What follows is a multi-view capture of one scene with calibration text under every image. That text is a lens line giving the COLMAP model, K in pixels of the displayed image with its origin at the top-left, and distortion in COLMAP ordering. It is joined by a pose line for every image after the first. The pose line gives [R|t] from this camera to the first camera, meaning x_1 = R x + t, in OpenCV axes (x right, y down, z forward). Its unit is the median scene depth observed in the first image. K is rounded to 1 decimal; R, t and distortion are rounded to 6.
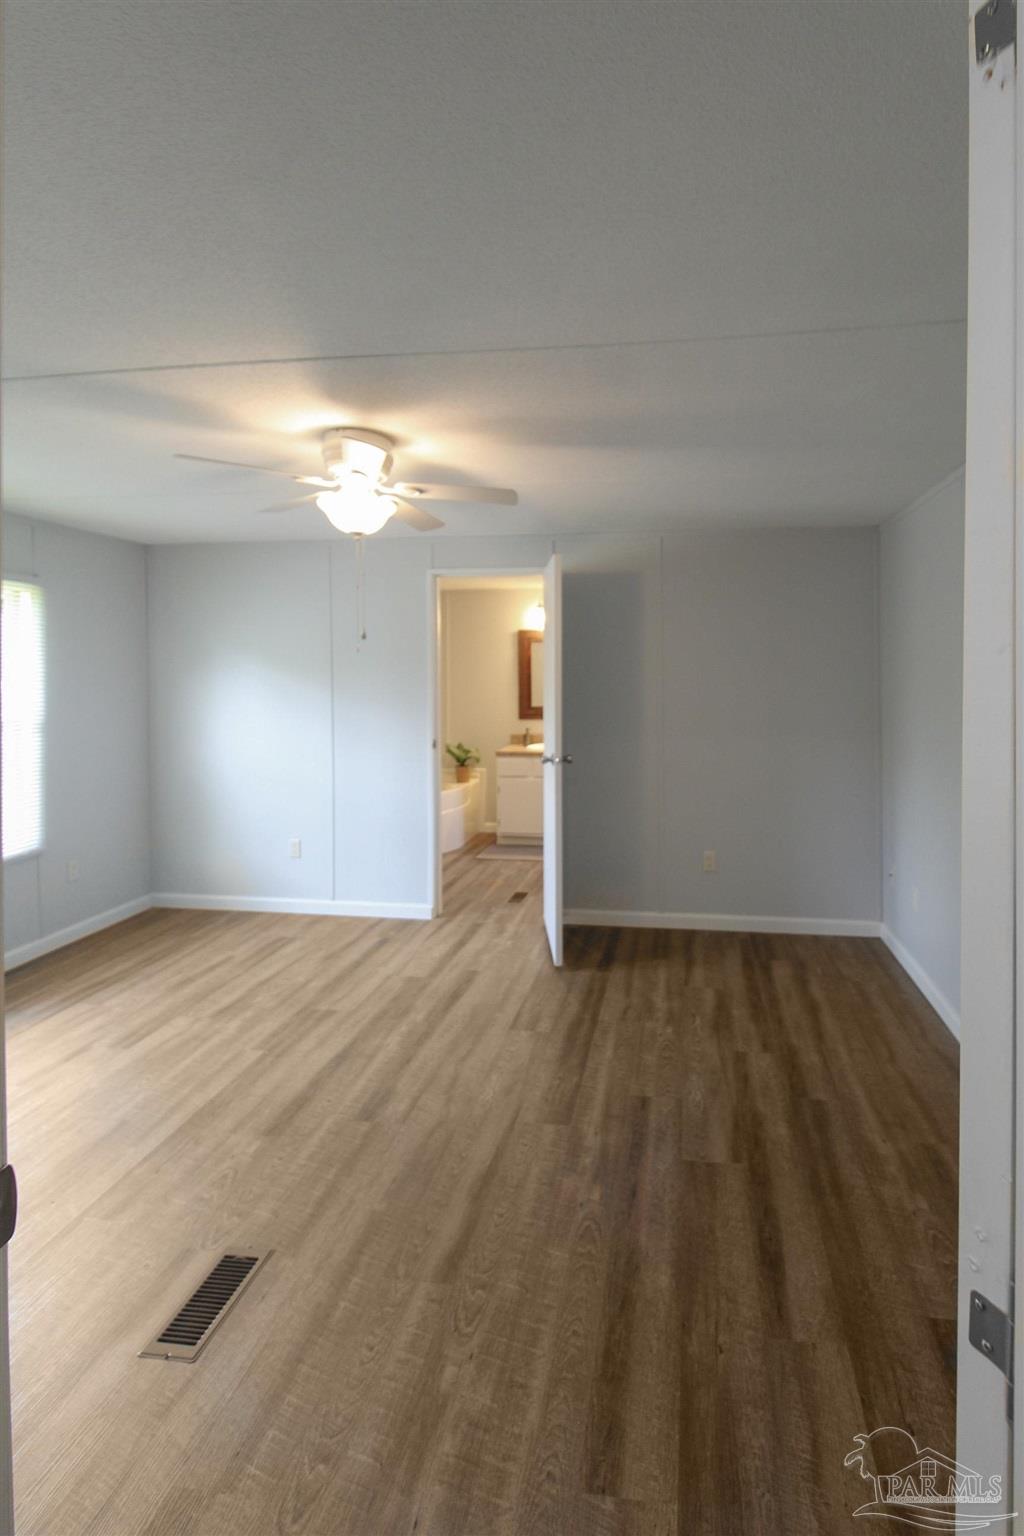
lens RADIAL K [[708.2, 0, 521.0], [0, 708.2, 762.3], [0, 0, 1]] dist [-0.017639, -0.002306]
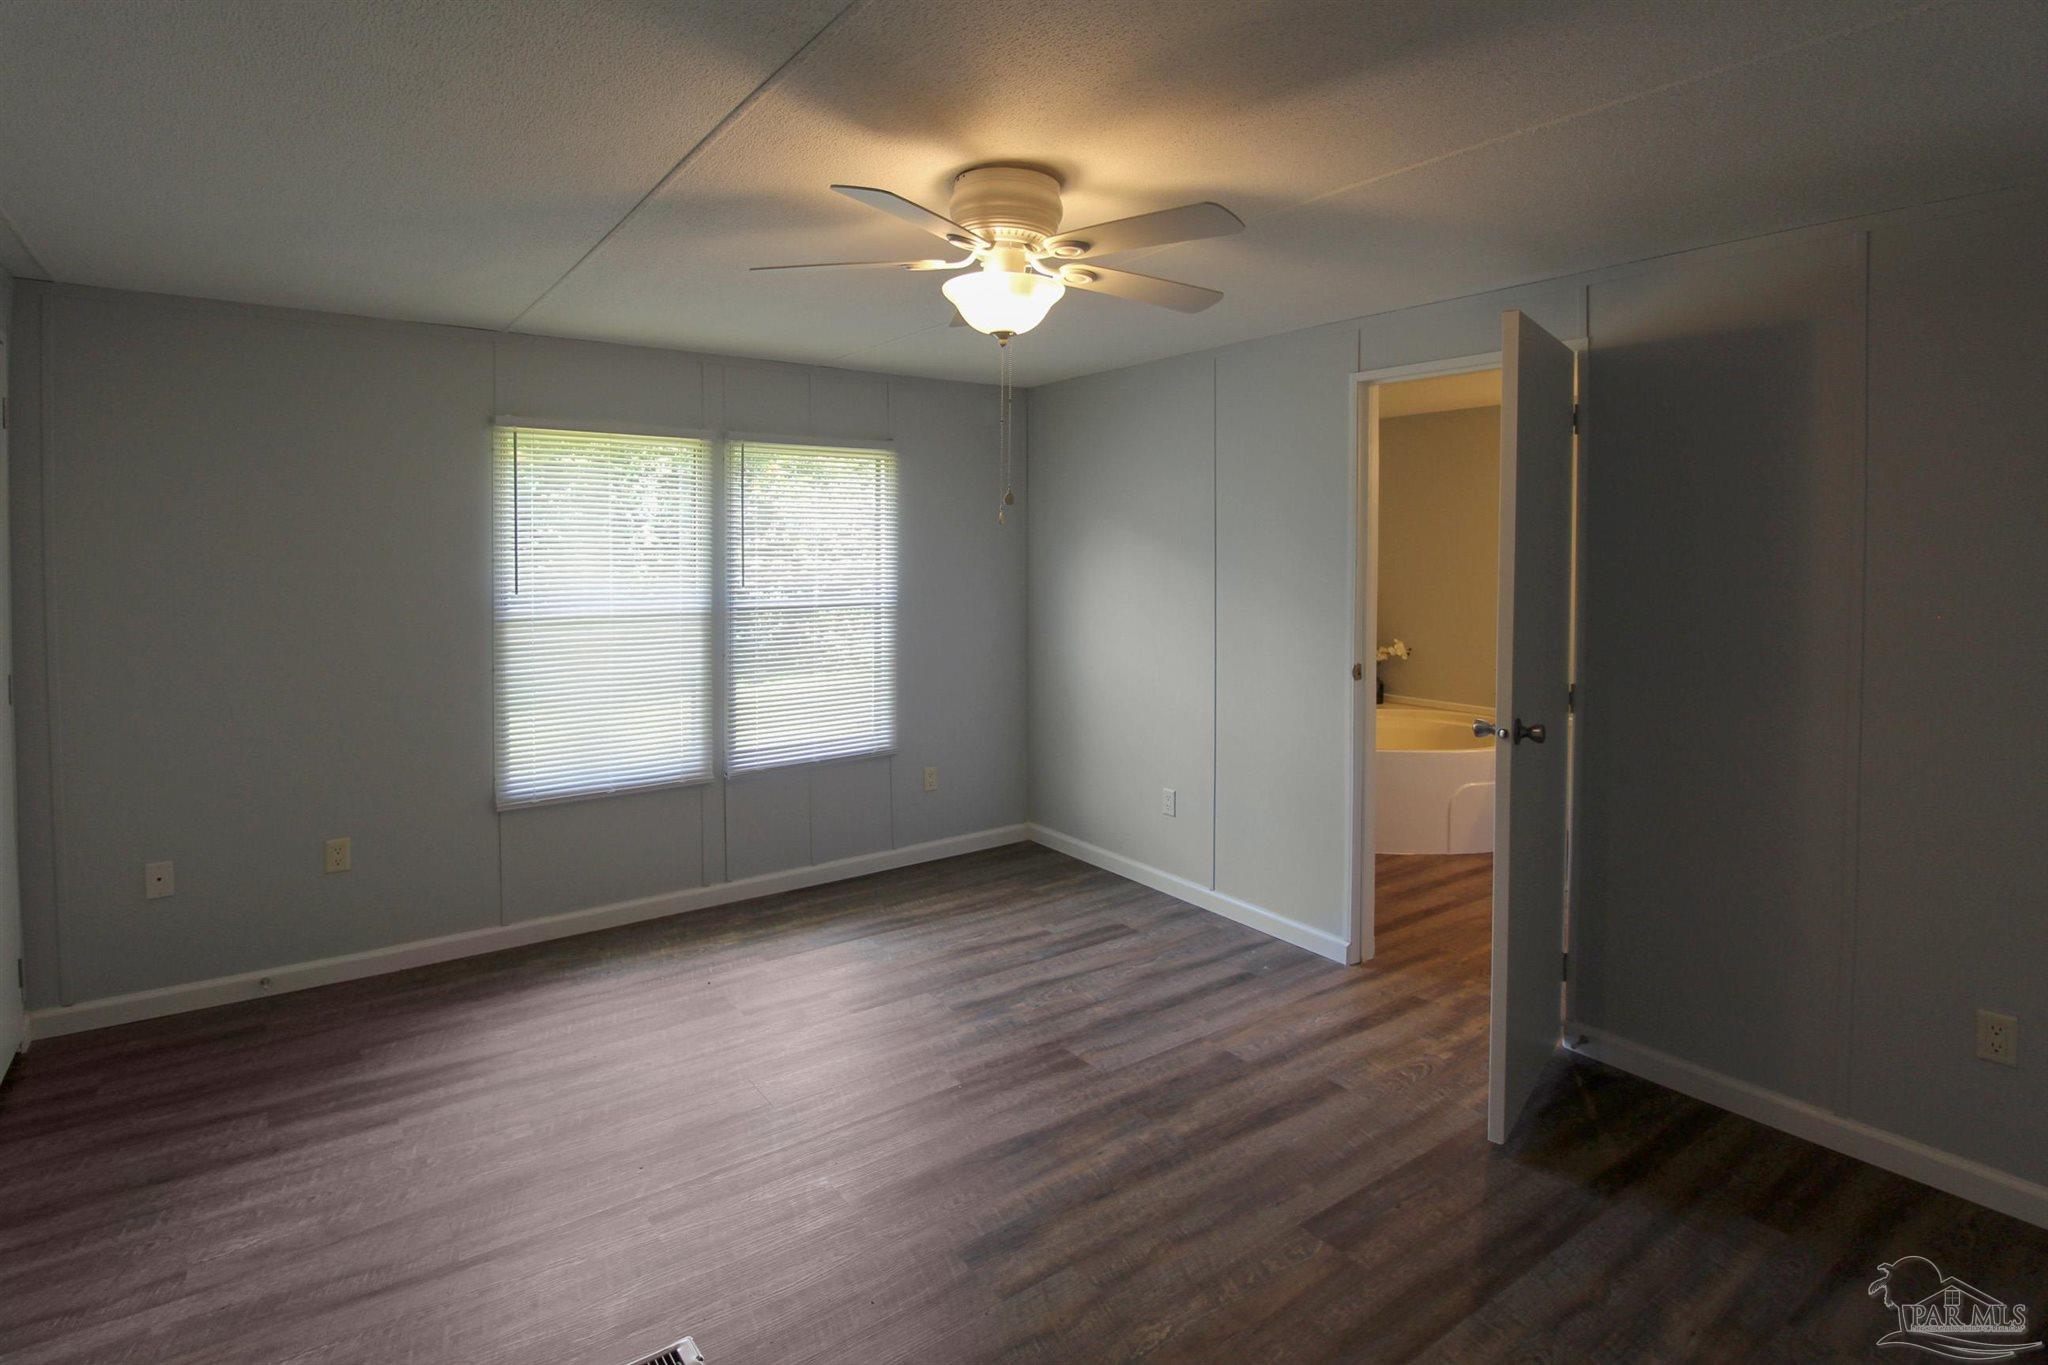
lens RADIAL K [[944.3, 0, 1019.0], [0, 944.3, 634.5], [0, 0, 1]] dist [-0.017639, -0.002306]
pose [[0.712647, 0.071505, -0.697869, 0.268462], [-0.088750, 0.995988, 0.011421, -0.048855], [0.695886, 0.053797, 0.716135, 0.300471]]
